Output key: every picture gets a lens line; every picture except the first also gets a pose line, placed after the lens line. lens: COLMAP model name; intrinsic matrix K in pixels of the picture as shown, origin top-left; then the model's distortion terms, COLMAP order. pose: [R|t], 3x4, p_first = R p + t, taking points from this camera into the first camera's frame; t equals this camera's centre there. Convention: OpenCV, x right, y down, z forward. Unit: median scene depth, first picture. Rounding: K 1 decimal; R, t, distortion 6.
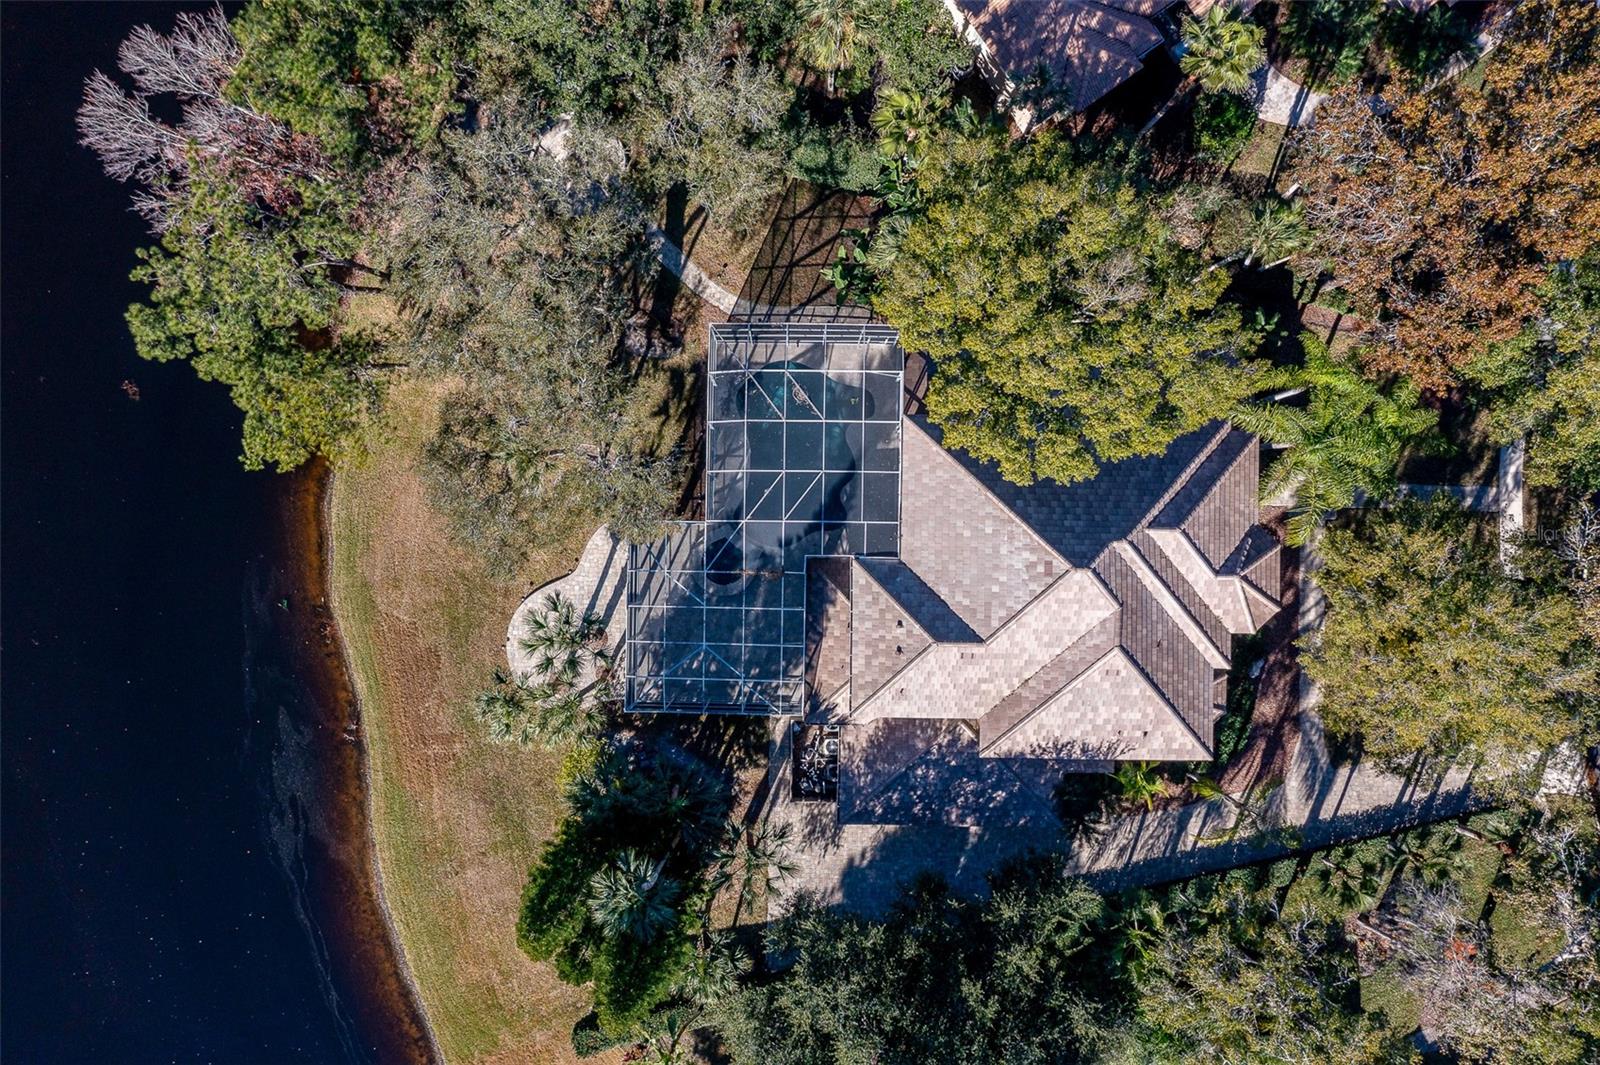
lens RADIAL K [[1266.0, 0, 800.0], [0, 1266.0, 532.5], [0, 0, 1]] dist [-0.007051, -0.004132]
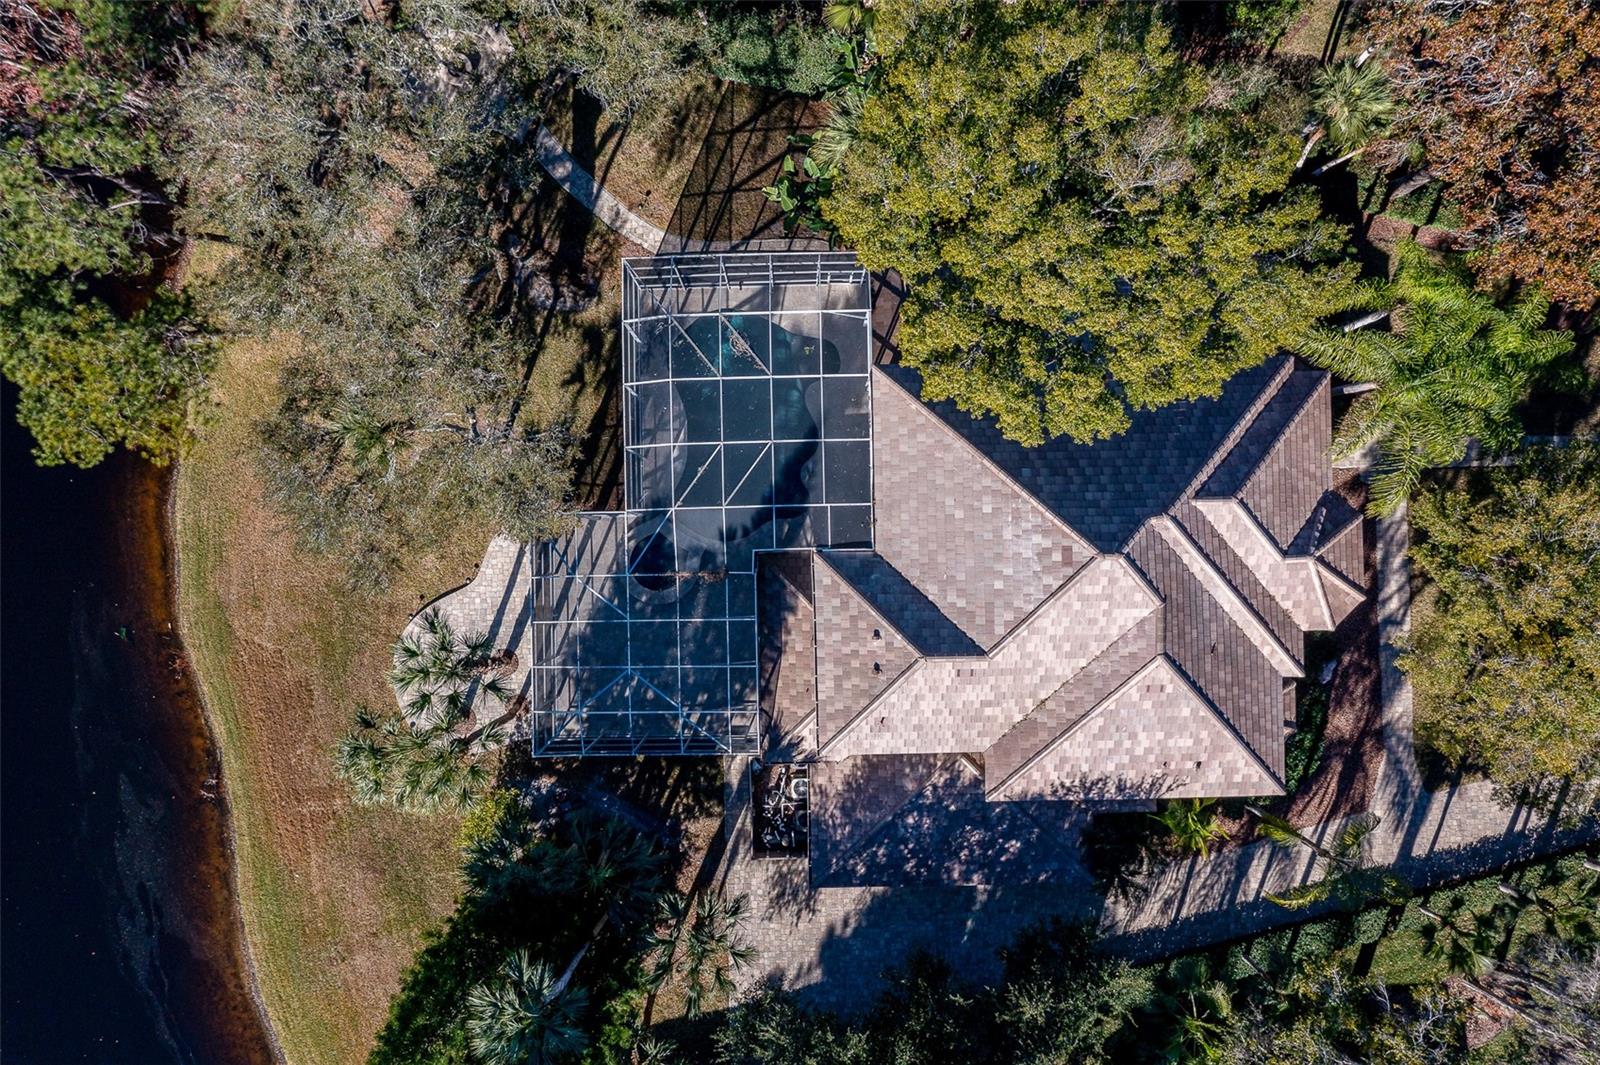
lens RADIAL K [[1241.1, 0, 800.0], [0, 1241.1, 532.5], [0, 0, 1]] dist [-0.012856, -0.002282]
pose [[0.999370, -0.035137, -0.005036, 0.037088], [0.035142, 0.999382, 0.000834, 0.007600], [0.005003, -0.001011, 0.999987, 0.235712]]
